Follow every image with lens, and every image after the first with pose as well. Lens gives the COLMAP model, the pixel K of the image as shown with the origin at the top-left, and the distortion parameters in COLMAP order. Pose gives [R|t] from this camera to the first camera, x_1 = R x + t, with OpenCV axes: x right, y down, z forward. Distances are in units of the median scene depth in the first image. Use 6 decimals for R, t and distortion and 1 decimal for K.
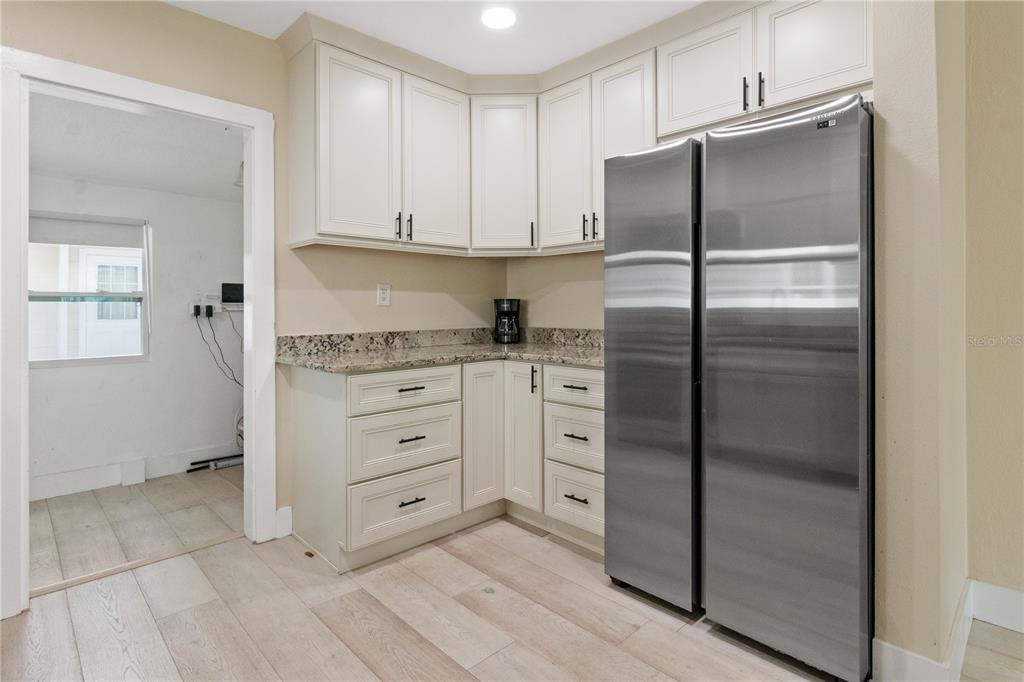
lens RADIAL K [[515.4, 0, 510.9], [0, 515.4, 310.1], [0, 0, 1]] dist [0.002314, -0.000025]
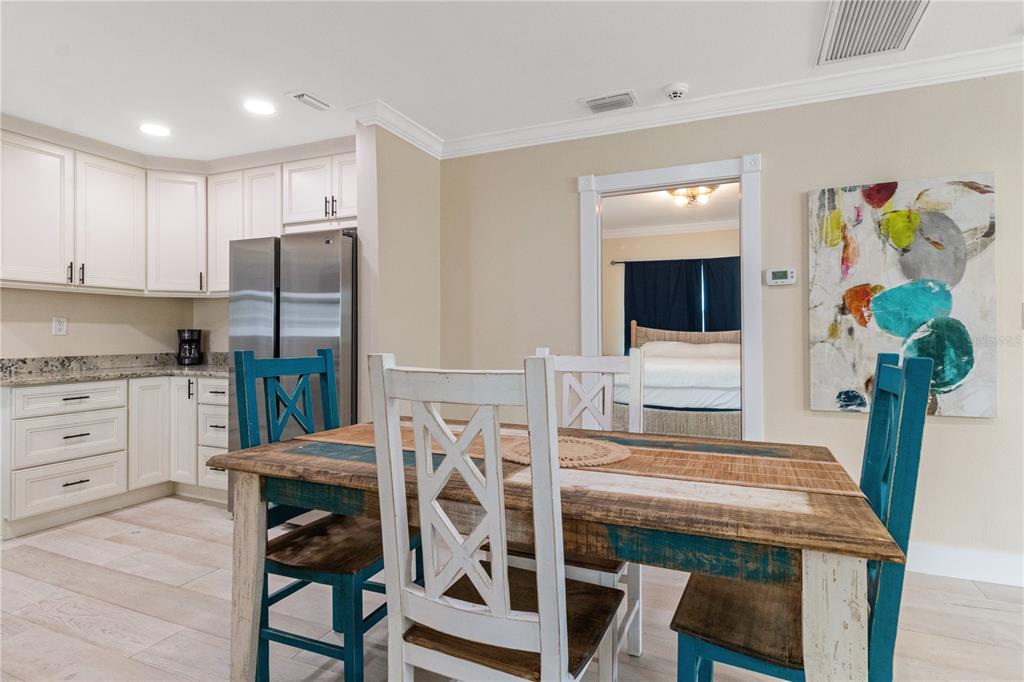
lens RADIAL K [[530.6, 0, 513.9], [0, 530.6, 335.8], [0, 0, 1]] dist [0.002350, -0.000669]
pose [[0.925104, 0.001565, 0.379711, 0.291512], [-0.000563, 0.999996, -0.002749, -0.004479], [-0.379714, 0.002329, 0.925101, -0.615462]]
